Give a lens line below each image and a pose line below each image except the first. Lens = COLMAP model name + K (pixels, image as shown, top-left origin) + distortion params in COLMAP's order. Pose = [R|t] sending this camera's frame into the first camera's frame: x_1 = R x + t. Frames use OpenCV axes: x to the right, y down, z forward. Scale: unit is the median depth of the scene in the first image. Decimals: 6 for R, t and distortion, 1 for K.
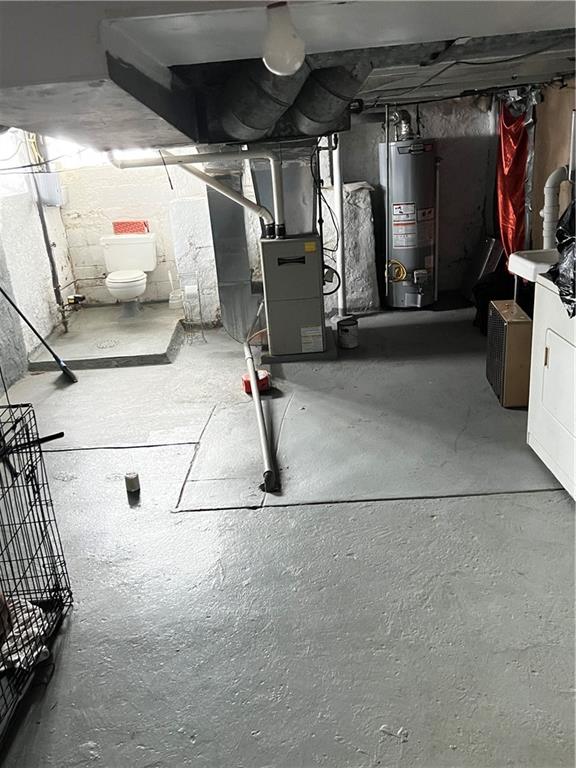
lens RADIAL K [[645.9, 0, 286.5], [0, 645.9, 384.3], [0, 0, 1]] dist [0.040579, -0.008070]
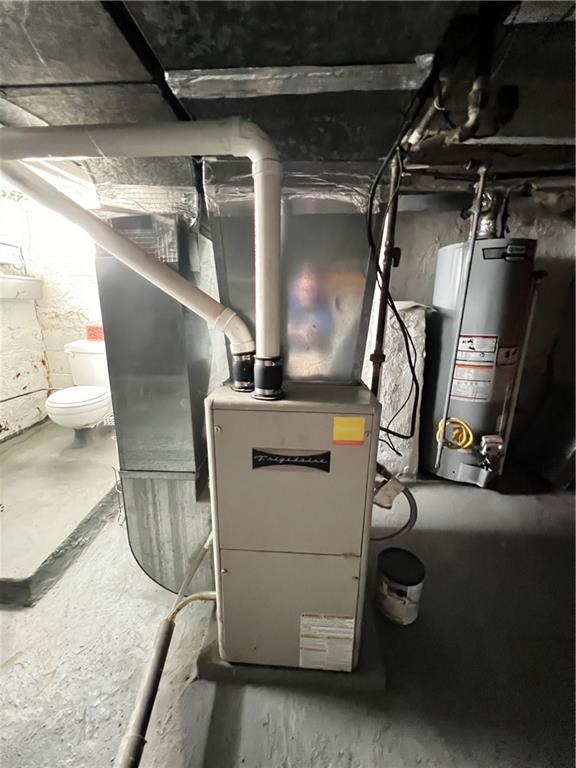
lens RADIAL K [[307.8, 0, 287.8], [0, 307.8, 382.3], [0, 0, 1]] dist [0.001363, 0.000169]
pose [[0.994464, 0.097514, -0.039157, 0.006922], [-0.101228, 0.988989, -0.107950, -0.179255], [0.028199, 0.111316, 0.993385, 0.691587]]
